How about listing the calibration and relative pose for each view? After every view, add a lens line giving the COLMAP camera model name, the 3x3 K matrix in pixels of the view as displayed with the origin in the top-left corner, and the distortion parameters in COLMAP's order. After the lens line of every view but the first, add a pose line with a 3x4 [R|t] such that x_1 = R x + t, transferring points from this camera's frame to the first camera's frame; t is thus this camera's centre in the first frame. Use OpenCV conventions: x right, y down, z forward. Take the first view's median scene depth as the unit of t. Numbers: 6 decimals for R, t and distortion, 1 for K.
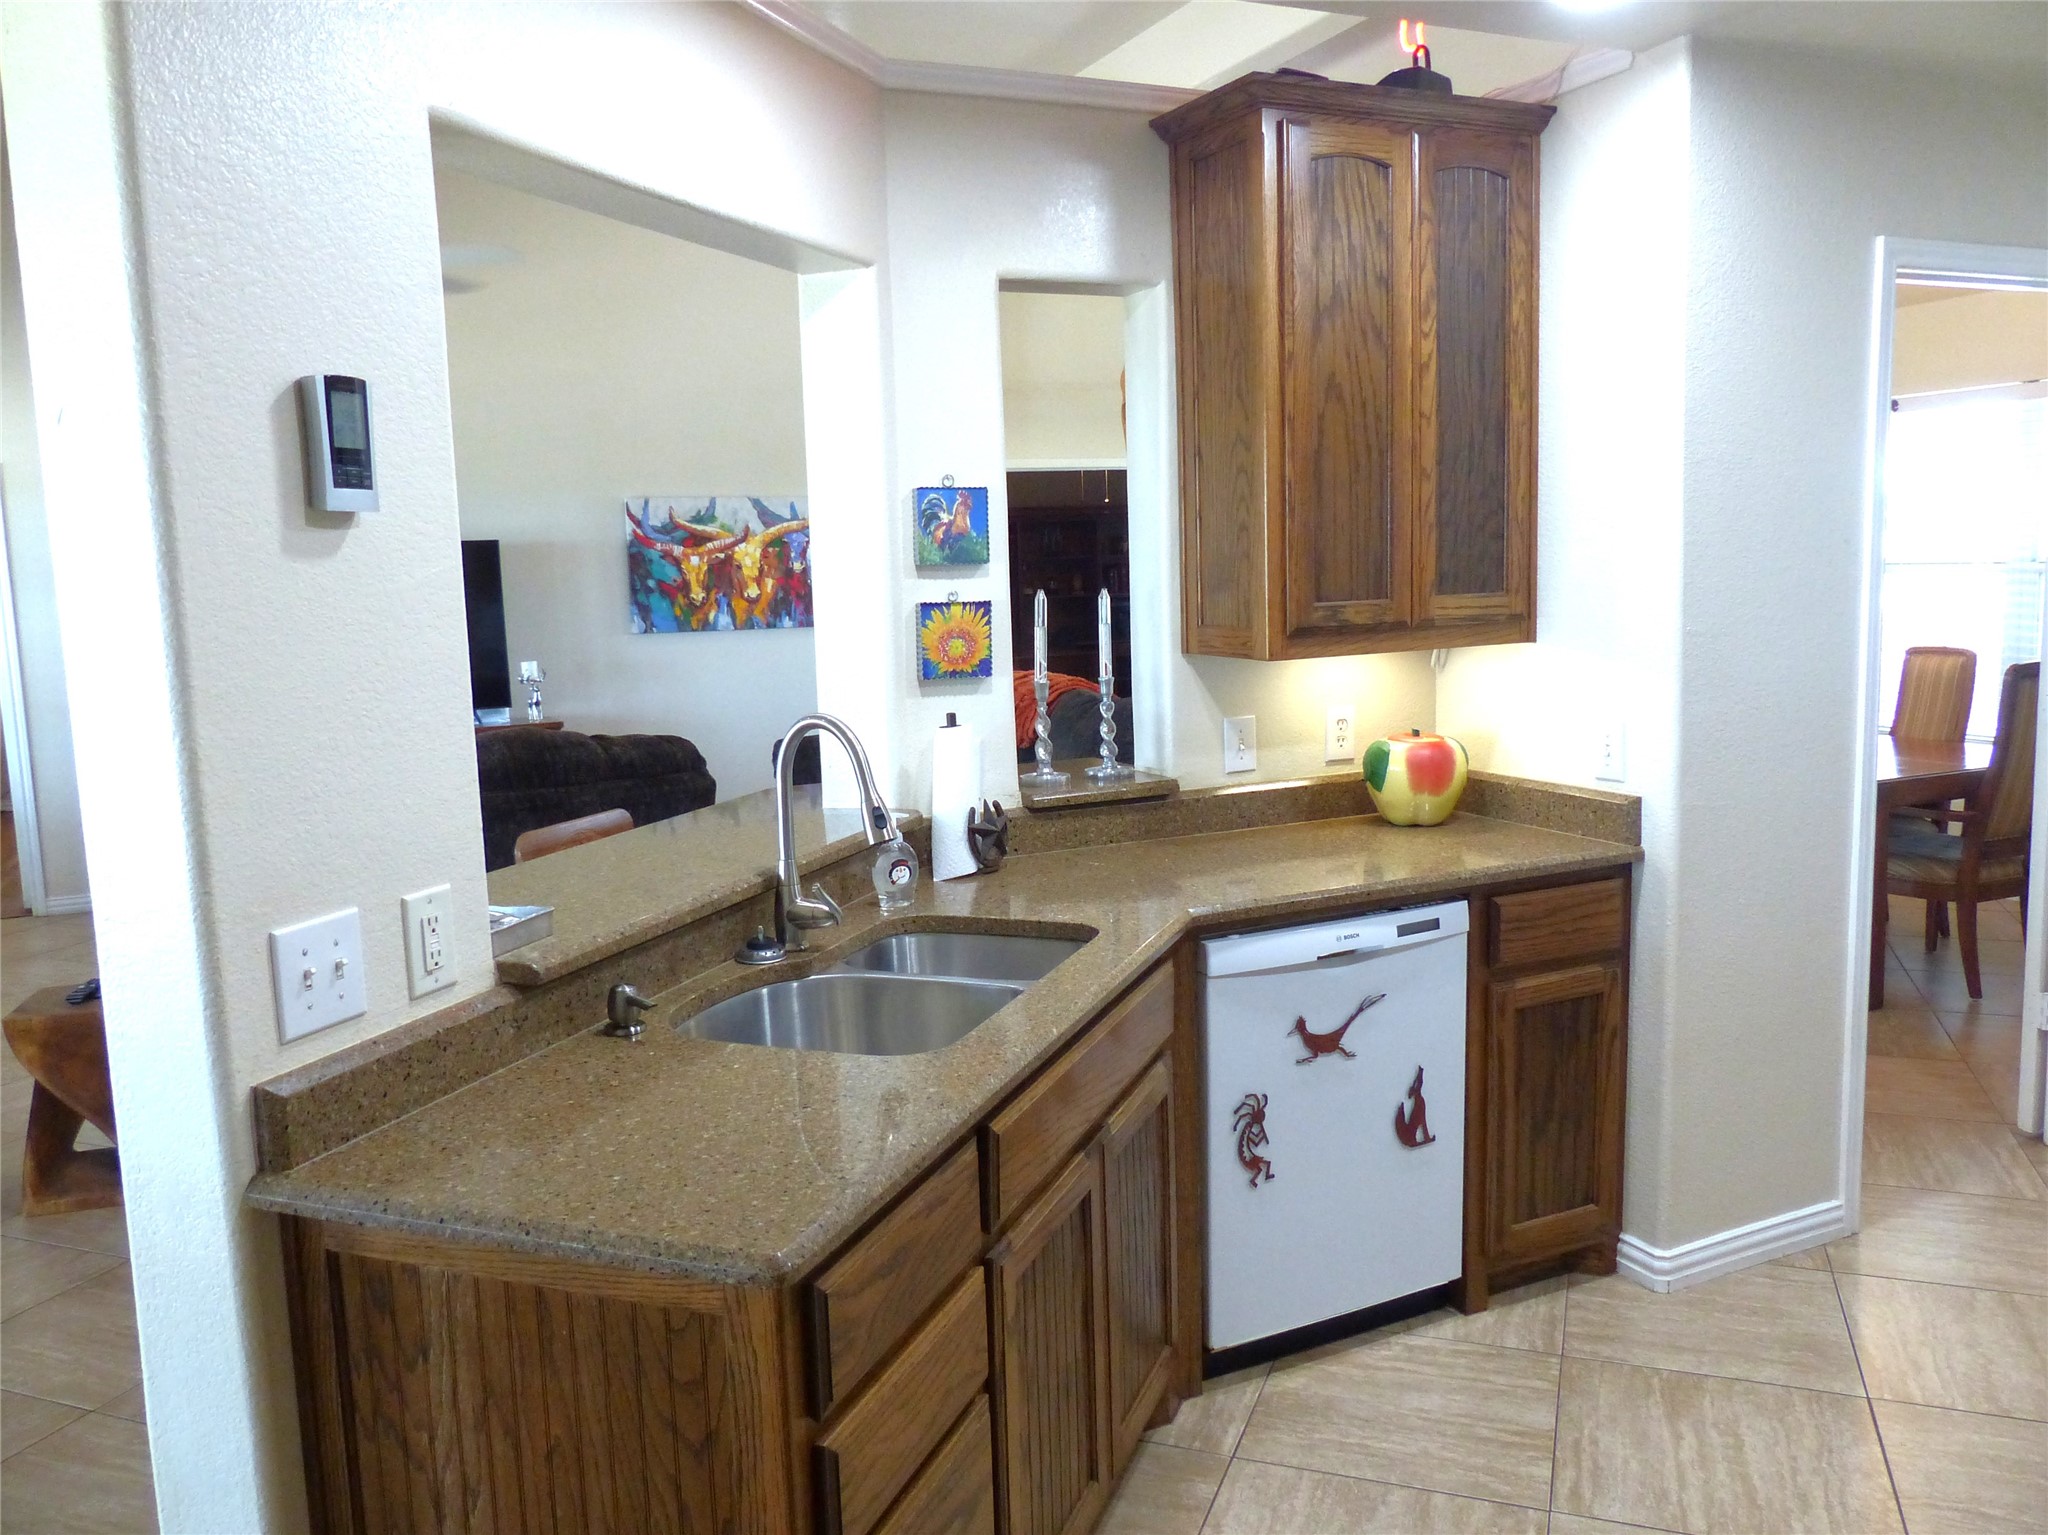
lens RADIAL K [[1603.2, 0, 1030.9], [0, 1603.2, 764.7], [0, 0, 1]] dist [0.001241, 0.003375]
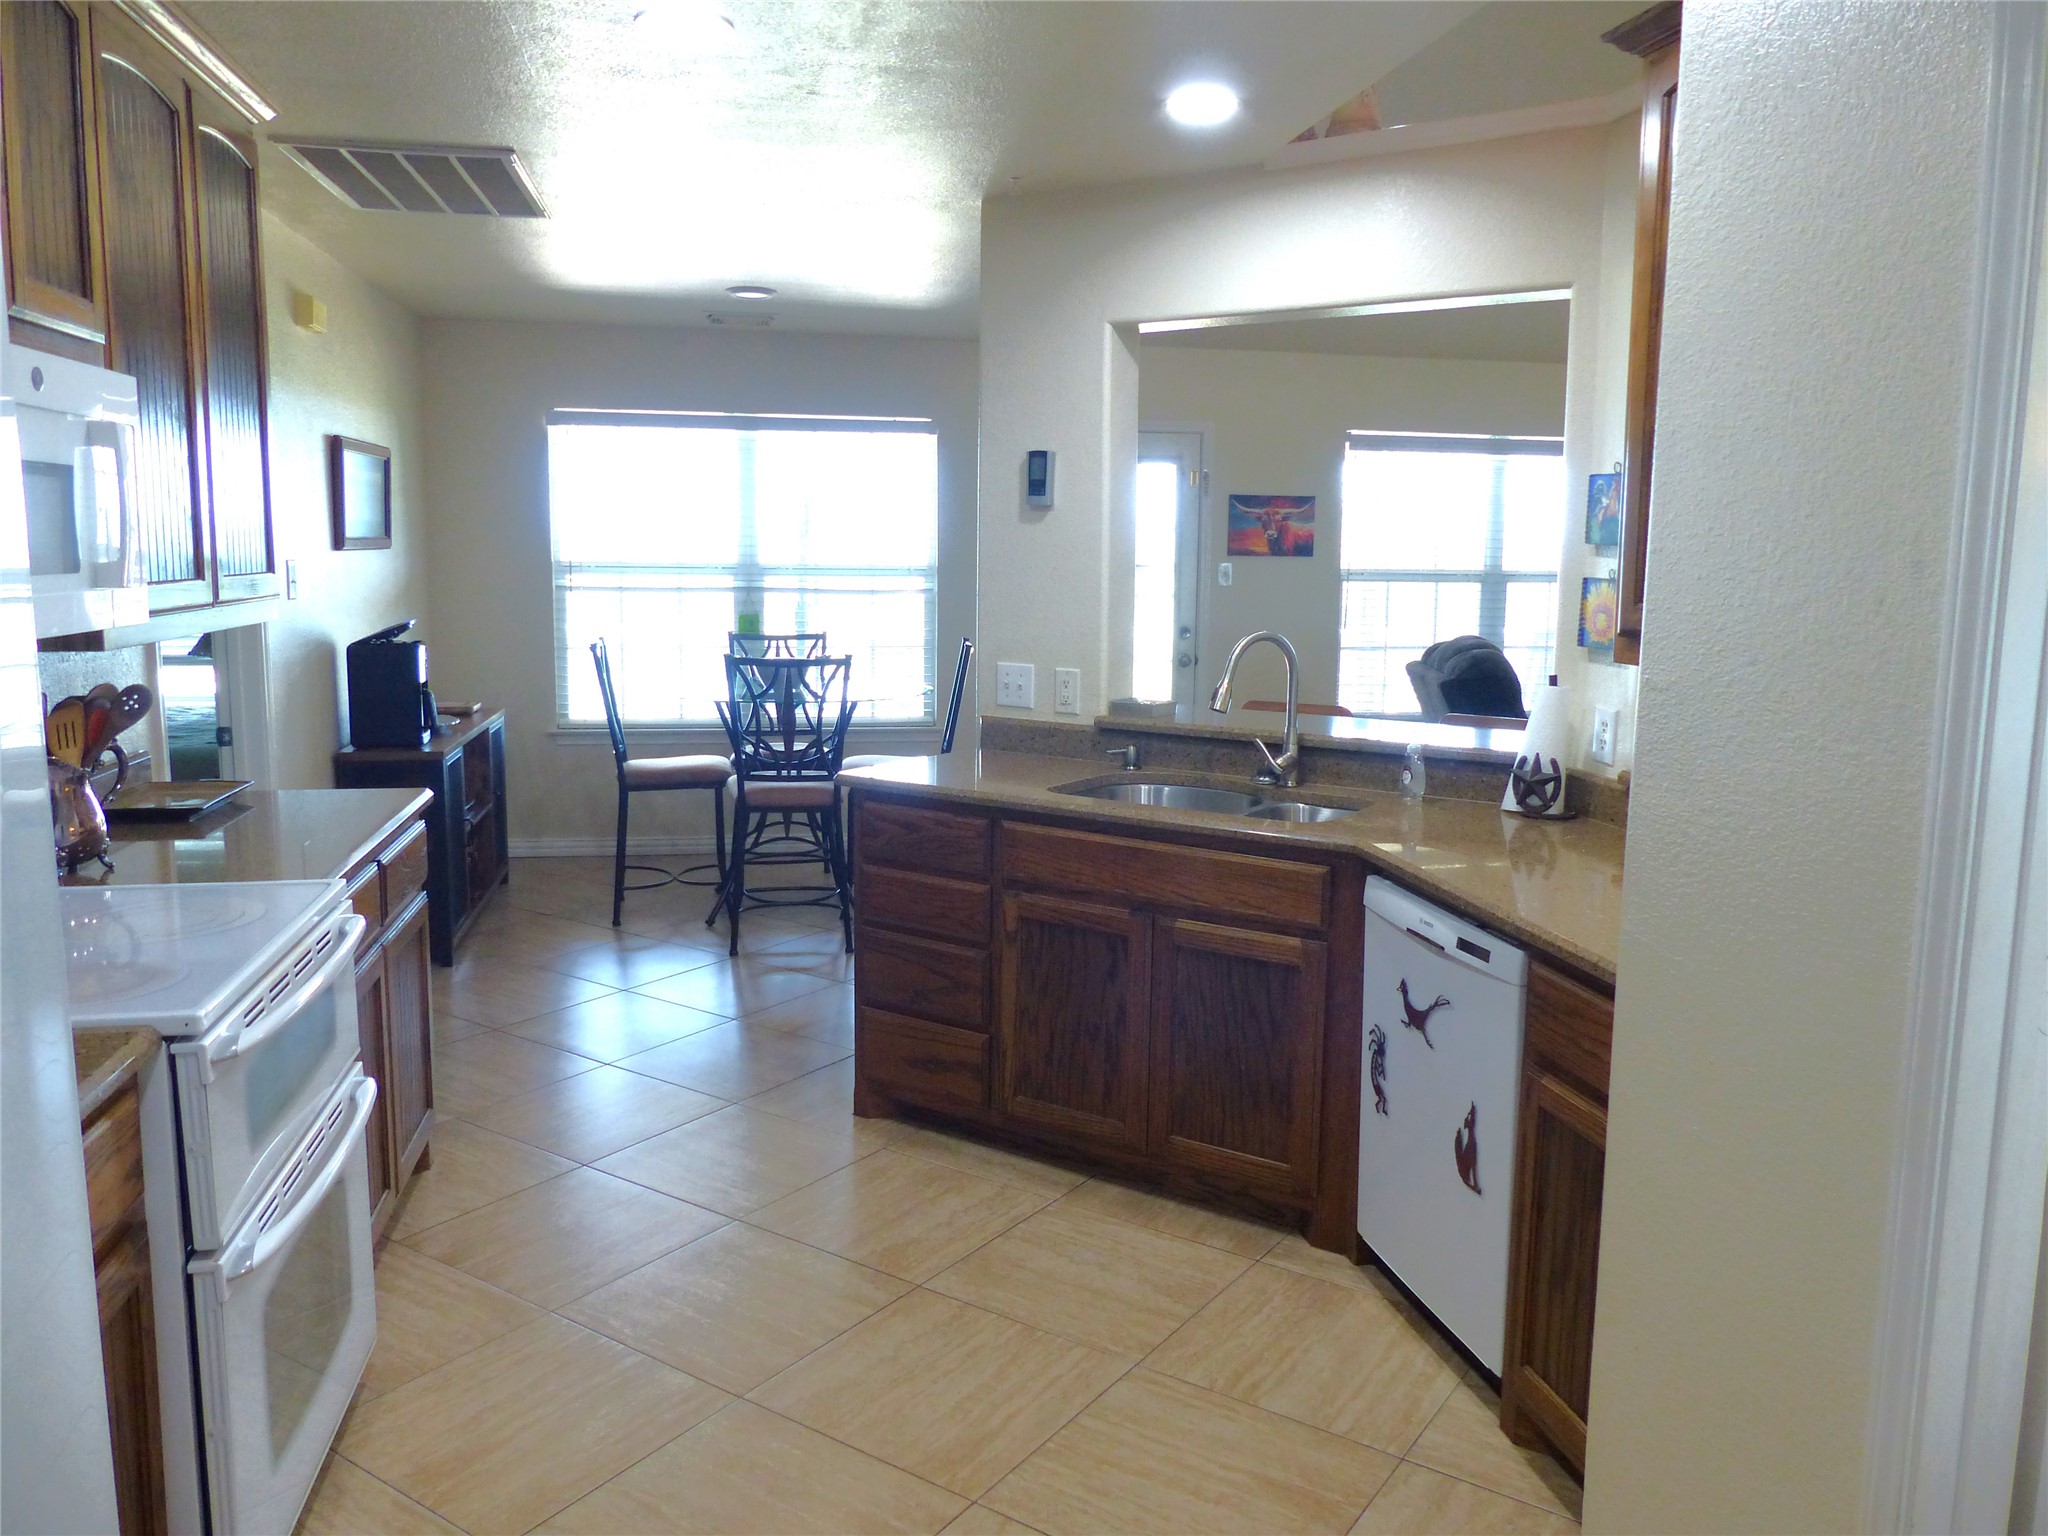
lens RADIAL K [[1603.2, 0, 1025.4], [0, 1603.2, 762.5], [0, 0, 1]] dist [0.001241, 0.003375]
pose [[-0.252045, 0.165205, -0.953510, 1.217160], [-0.130872, 0.970449, 0.202734, -0.164020], [0.958825, 0.175886, -0.222976, 0.970159]]
